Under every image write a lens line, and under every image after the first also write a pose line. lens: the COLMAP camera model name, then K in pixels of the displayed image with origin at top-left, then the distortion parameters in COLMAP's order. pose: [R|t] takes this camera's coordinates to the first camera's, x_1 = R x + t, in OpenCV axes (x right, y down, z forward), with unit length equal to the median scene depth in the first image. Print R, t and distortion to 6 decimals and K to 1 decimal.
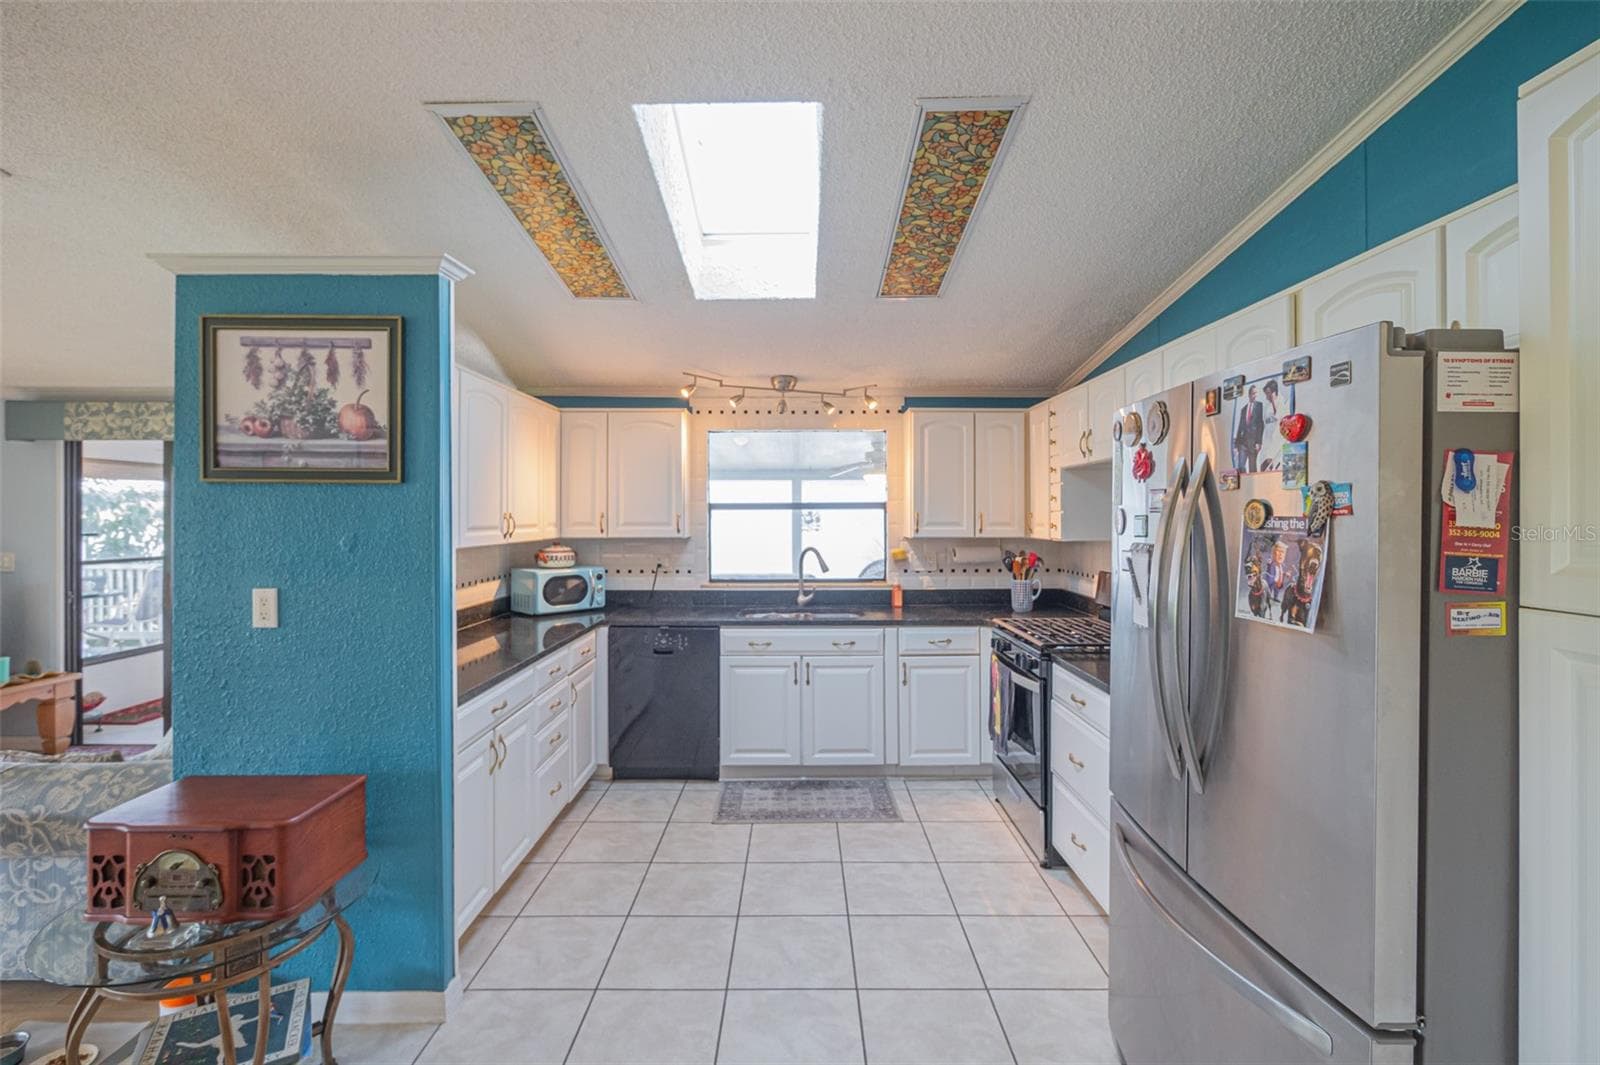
lens RADIAL K [[707.9, 0, 830.0], [0, 707.9, 516.3], [0, 0, 1]] dist [-0.000970, -0.000135]
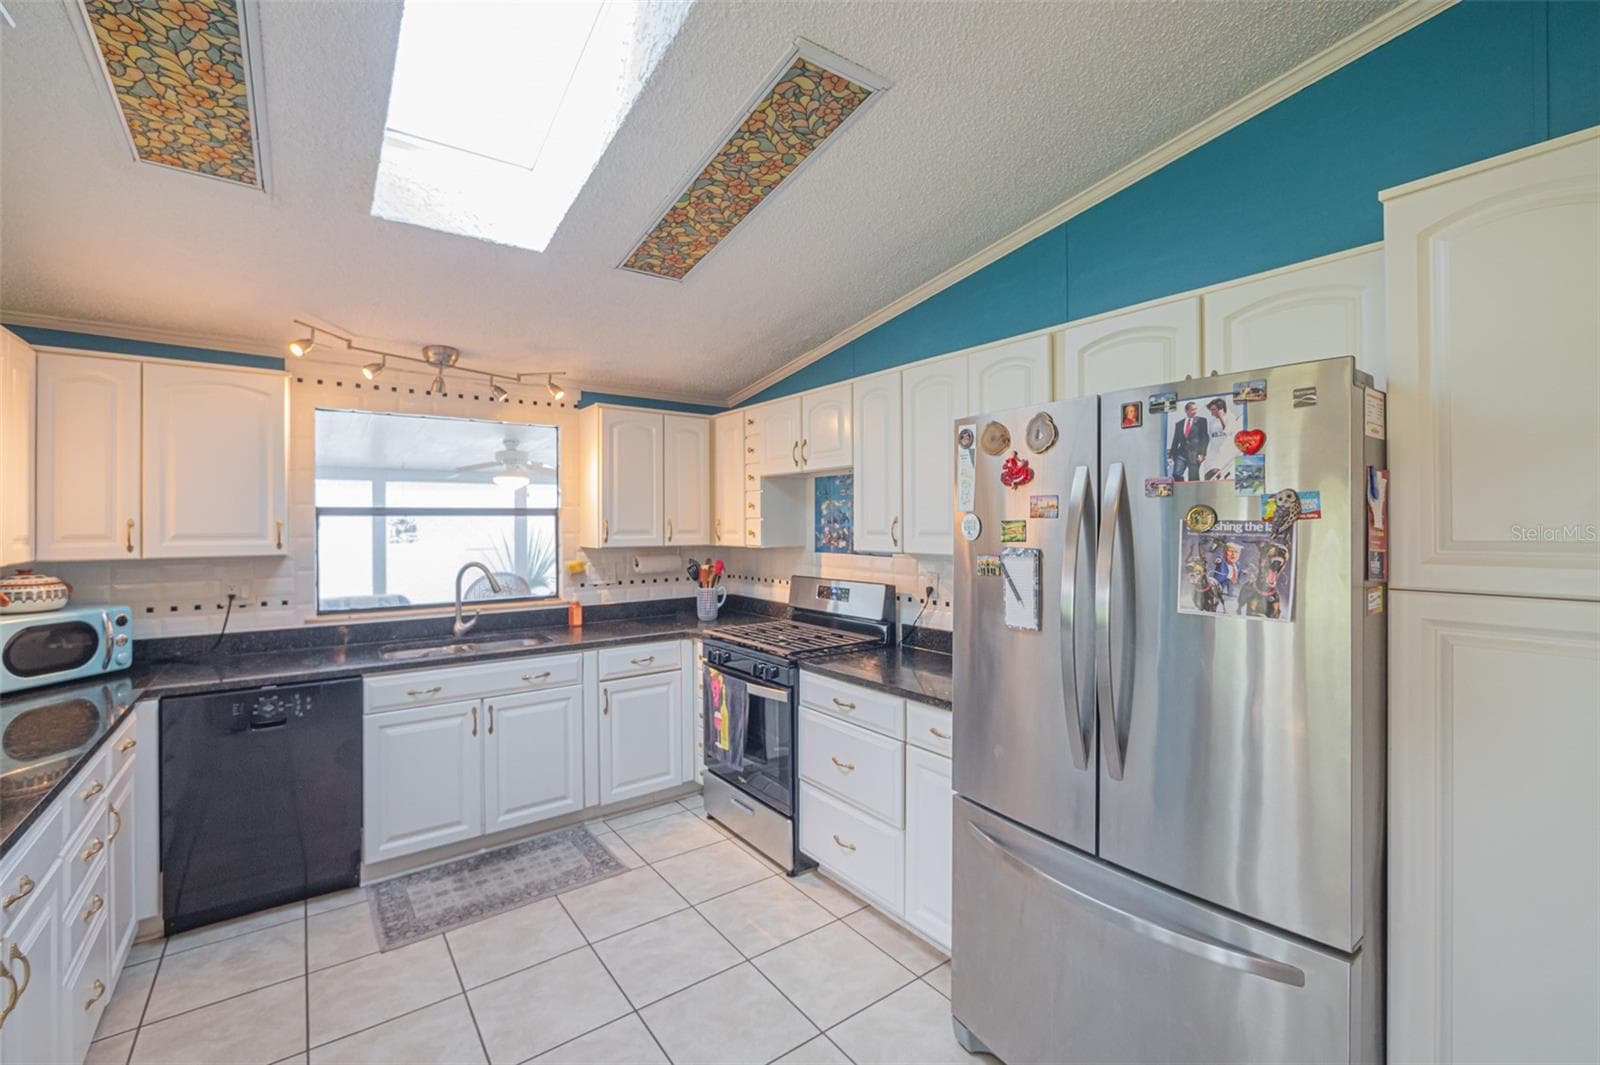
lens RADIAL K [[667.1, 0, 789.7], [0, 667.1, 523.1], [0, 0, 1]] dist [-0.002208, -0.000189]
pose [[0.821462, -0.001860, 0.570260, -0.198214], [0.003532, 0.999992, -0.001826, 0.001356], [-0.570252, 0.003514, 0.821462, 0.195441]]
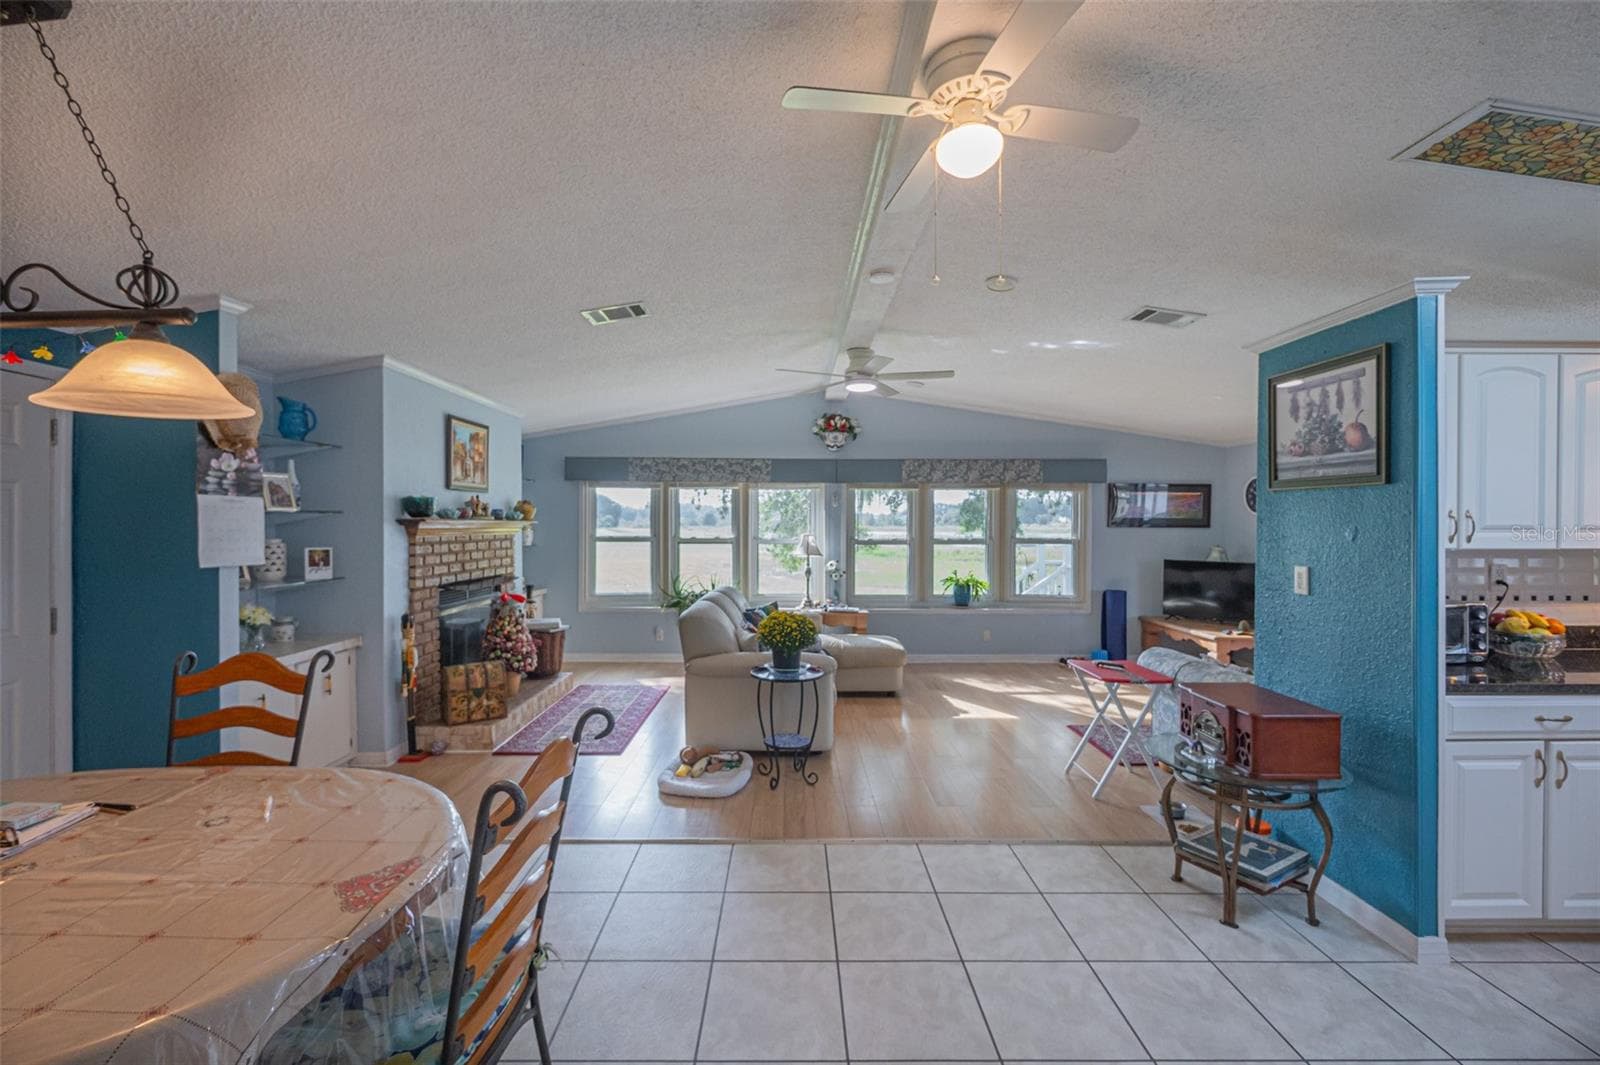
lens RADIAL K [[700.7, 0, 755.3], [0, 700.7, 526.0], [0, 0, 1]] dist [-0.000358, -0.000052]
pose [[-0.059713, 0.004445, -0.998206, 0.359602], [-0.003705, 0.999982, 0.004674, 0.012506], [0.998209, 0.003978, -0.059696, 0.010383]]
